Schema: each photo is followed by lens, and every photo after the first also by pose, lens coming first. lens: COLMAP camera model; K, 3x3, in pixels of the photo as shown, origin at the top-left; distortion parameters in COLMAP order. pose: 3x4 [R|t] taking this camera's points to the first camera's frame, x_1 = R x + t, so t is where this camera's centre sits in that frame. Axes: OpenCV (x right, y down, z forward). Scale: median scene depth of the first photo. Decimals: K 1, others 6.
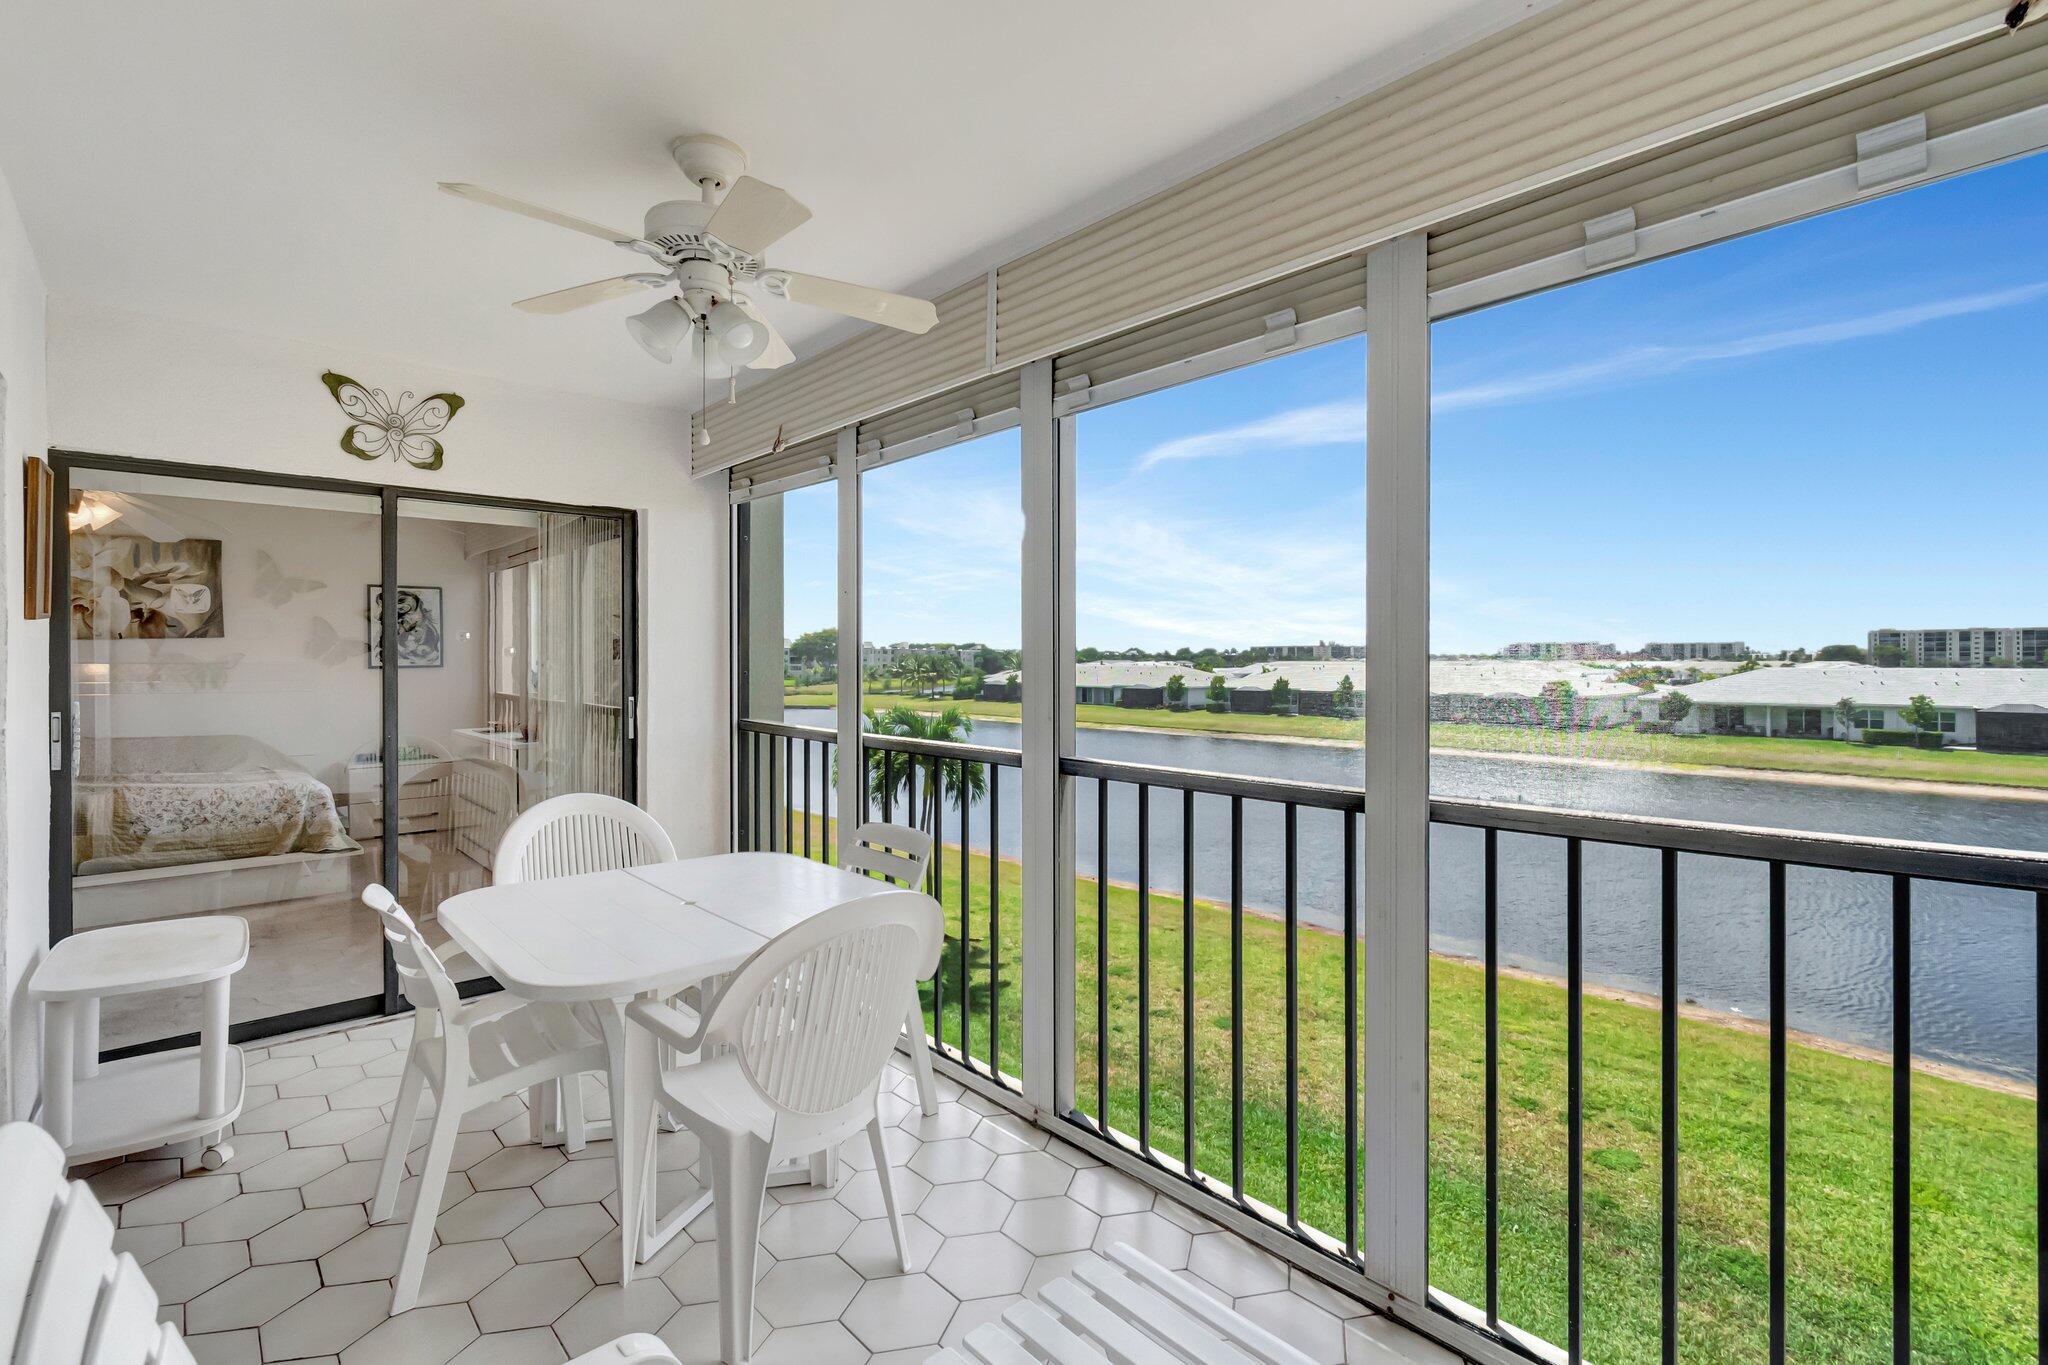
lens RADIAL K [[907.3, 0, 1001.8], [0, 907.3, 674.3], [0, 0, 1]] dist [0.004324, -0.000860]
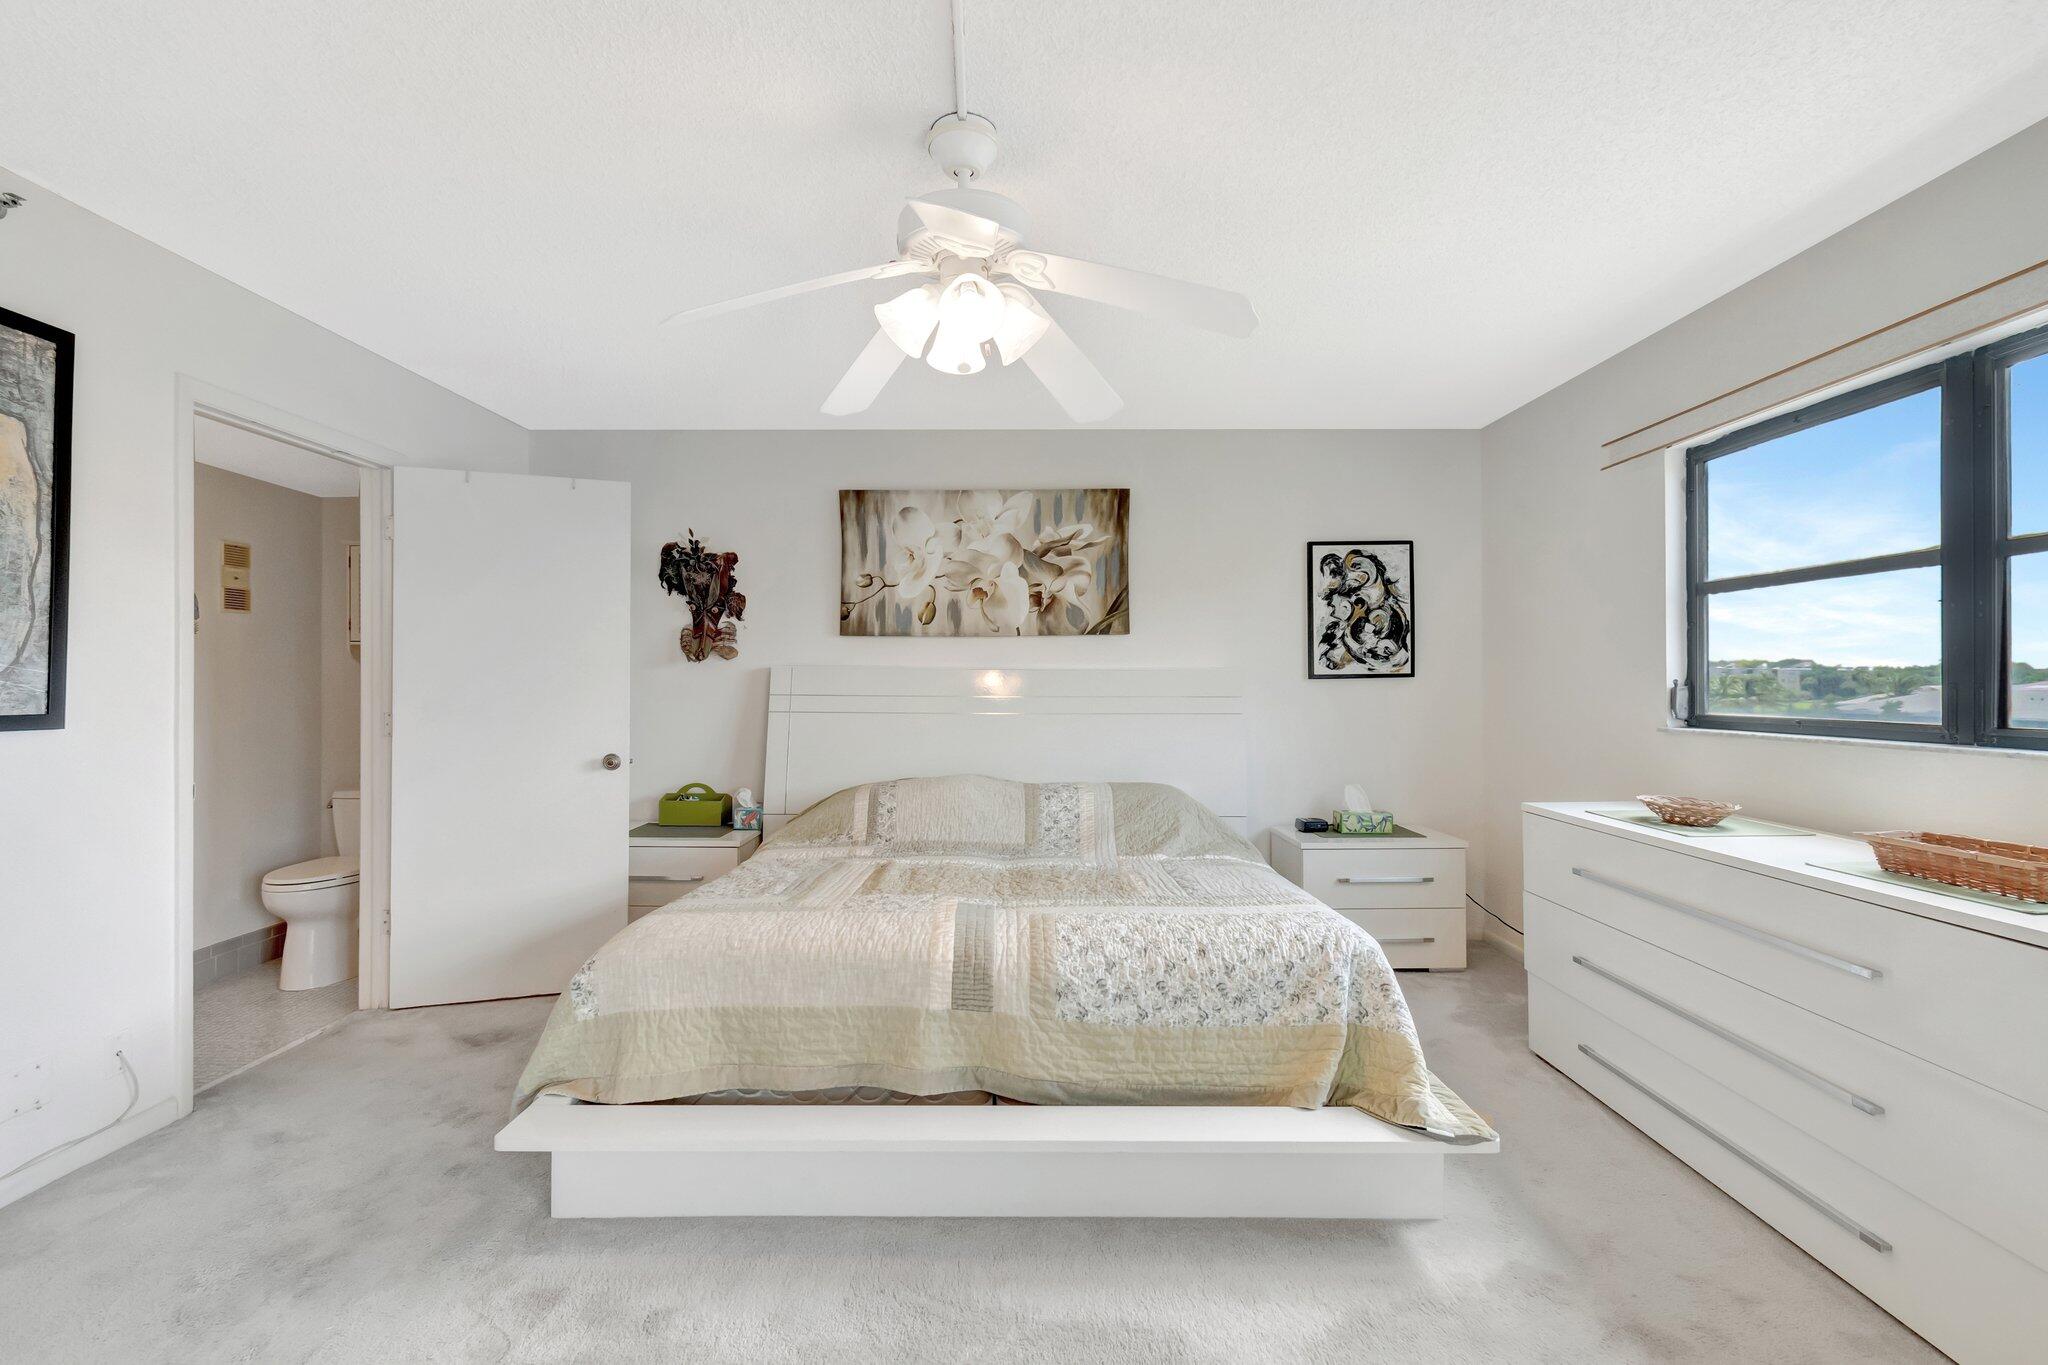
lens RADIAL K [[907.3, 0, 1021.9], [0, 907.3, 686.8], [0, 0, 1]] dist [0.004324, -0.000860]
pose [[0.739796, 0.004459, -0.672816, -0.601968], [-0.010698, 0.999930, -0.005137, 0.005713], [0.672746, 0.010998, 0.739792, 0.586454]]
